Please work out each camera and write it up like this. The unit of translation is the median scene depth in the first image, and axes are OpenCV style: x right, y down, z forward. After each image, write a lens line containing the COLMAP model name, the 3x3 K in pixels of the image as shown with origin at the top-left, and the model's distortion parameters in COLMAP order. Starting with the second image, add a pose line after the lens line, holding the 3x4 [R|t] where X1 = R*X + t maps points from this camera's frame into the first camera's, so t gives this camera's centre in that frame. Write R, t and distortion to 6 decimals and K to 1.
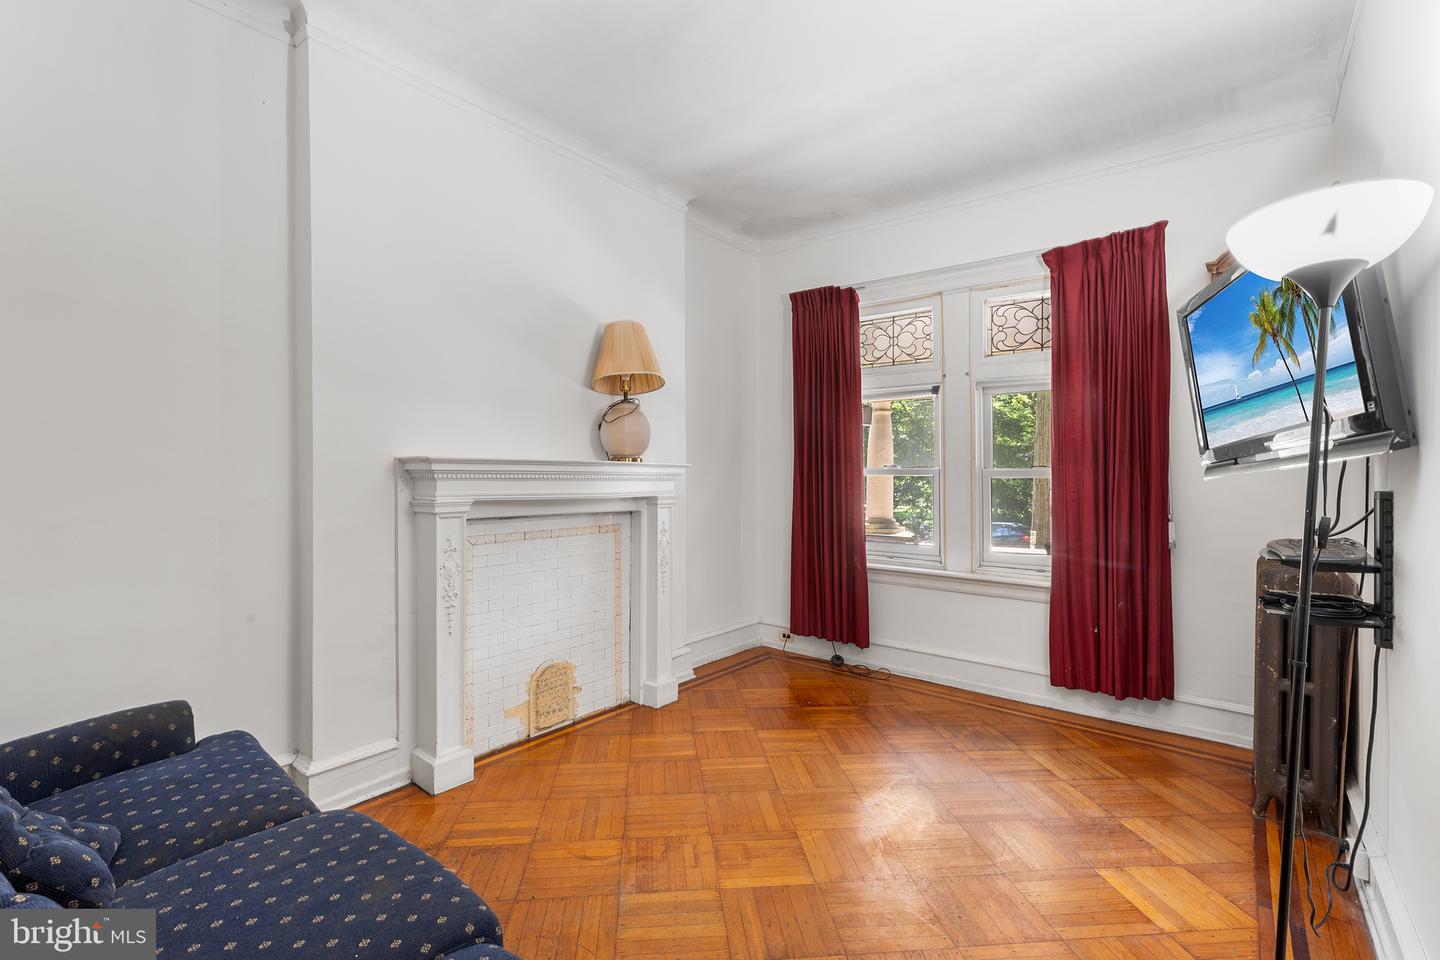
lens RADIAL K [[668.2, 0, 723.7], [0, 668.2, 475.8], [0, 0, 1]] dist [0.001240, -0.000565]
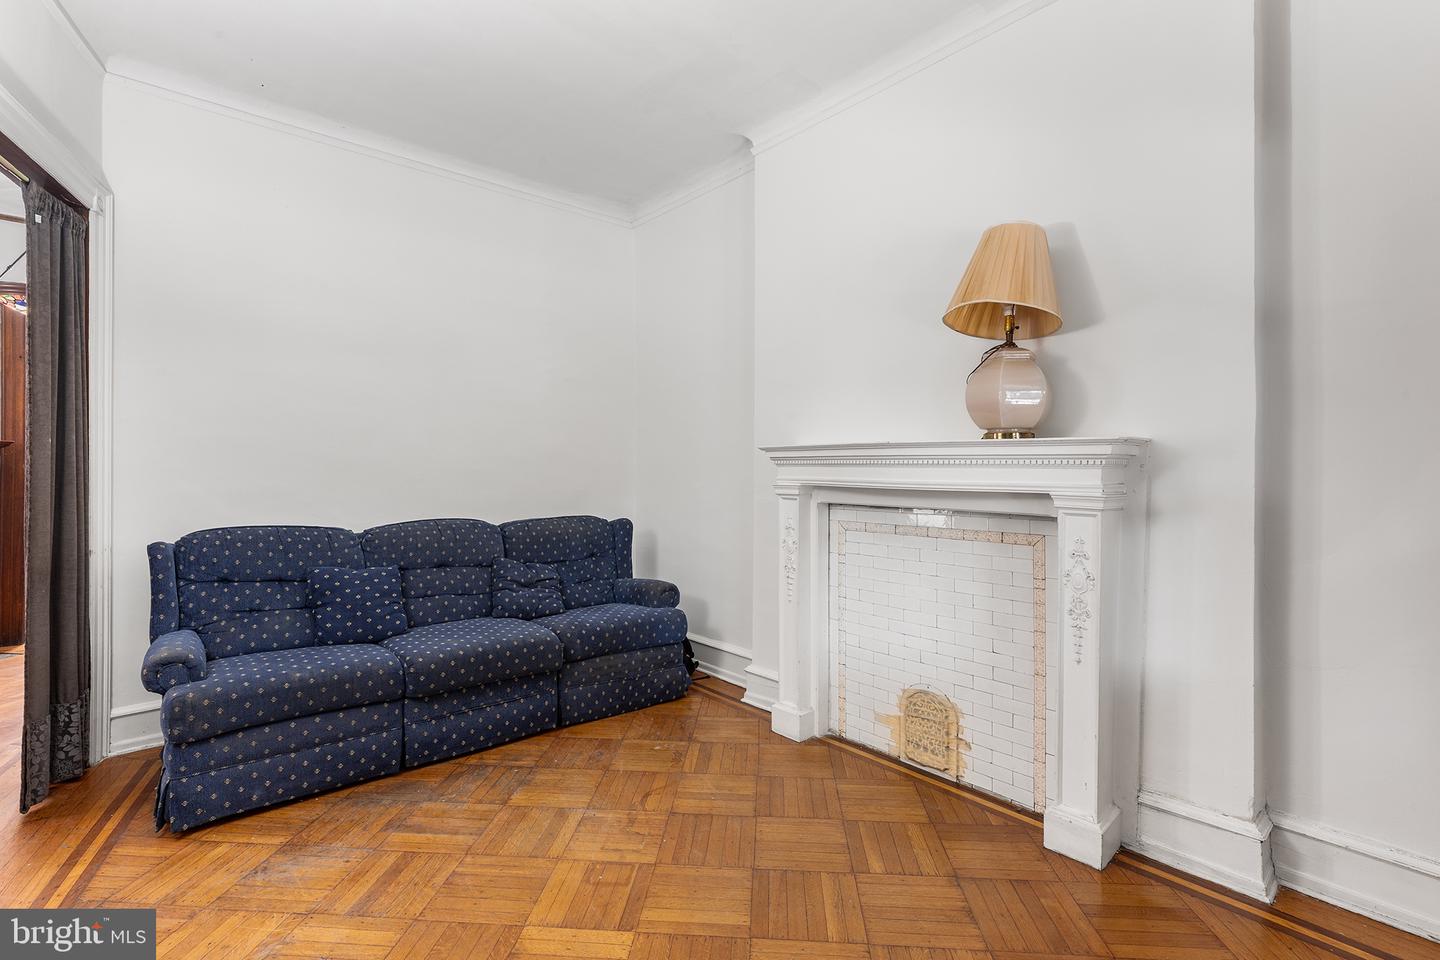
lens RADIAL K [[668.2, 0, 724.8], [0, 668.2, 476.8], [0, 0, 1]] dist [0.001240, -0.000565]
pose [[-0.192479, 0.011165, -0.981238, 0.587804], [-0.000824, 0.999933, 0.011539, 0.010308], [0.981301, 0.003029, -0.192457, 0.908691]]
